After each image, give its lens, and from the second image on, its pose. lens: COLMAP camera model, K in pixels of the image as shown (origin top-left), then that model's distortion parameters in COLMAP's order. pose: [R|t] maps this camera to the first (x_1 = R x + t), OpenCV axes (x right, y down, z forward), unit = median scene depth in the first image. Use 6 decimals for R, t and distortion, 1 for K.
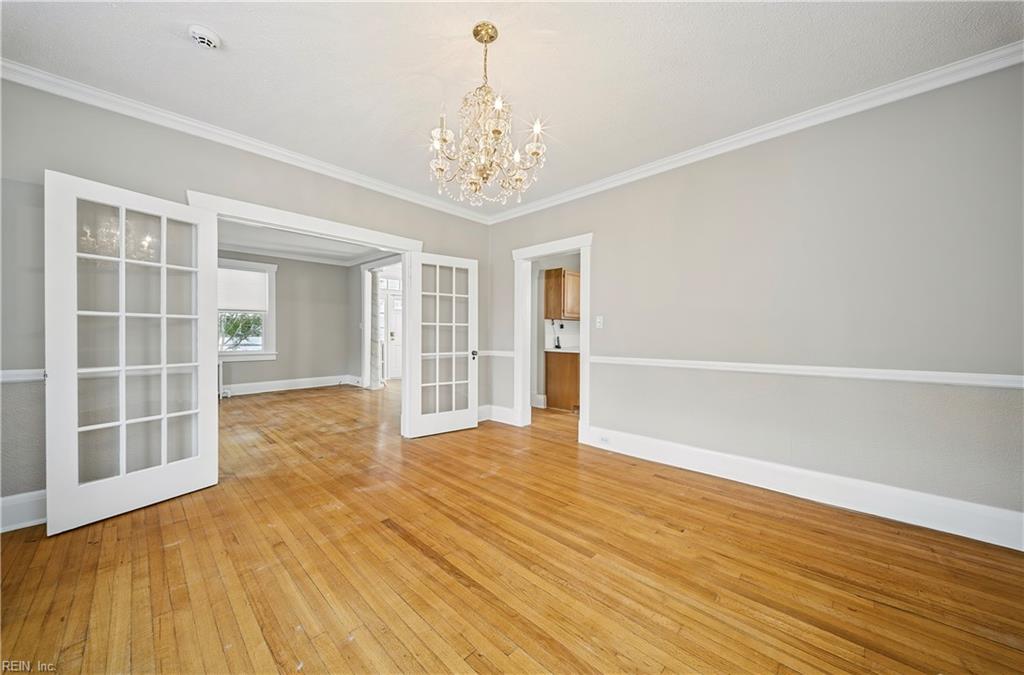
lens RADIAL K [[358.1, 0, 511.9], [0, 358.1, 339.0], [0, 0, 1]] dist [0.002544, -0.002418]
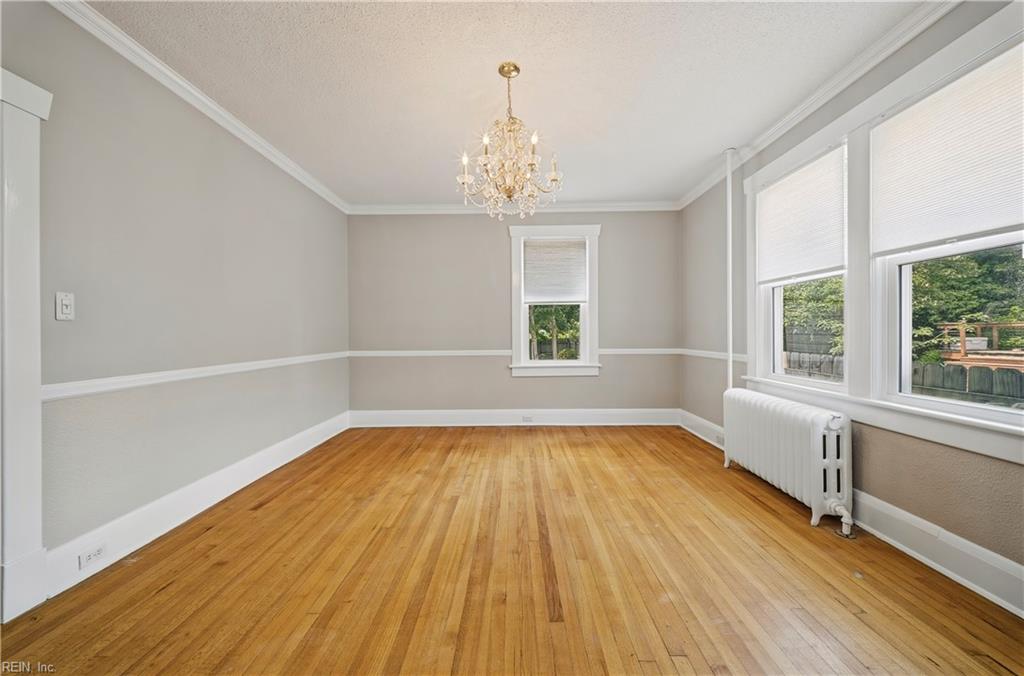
lens RADIAL K [[358.1, 0, 513.0], [0, 358.1, 334.6], [0, 0, 1]] dist [0.002544, -0.002418]
pose [[-0.685186, -0.004174, 0.728356, -0.822585], [0.011276, 0.999803, 0.016337, -0.022278], [-0.728281, 0.019407, -0.685004, 1.597108]]
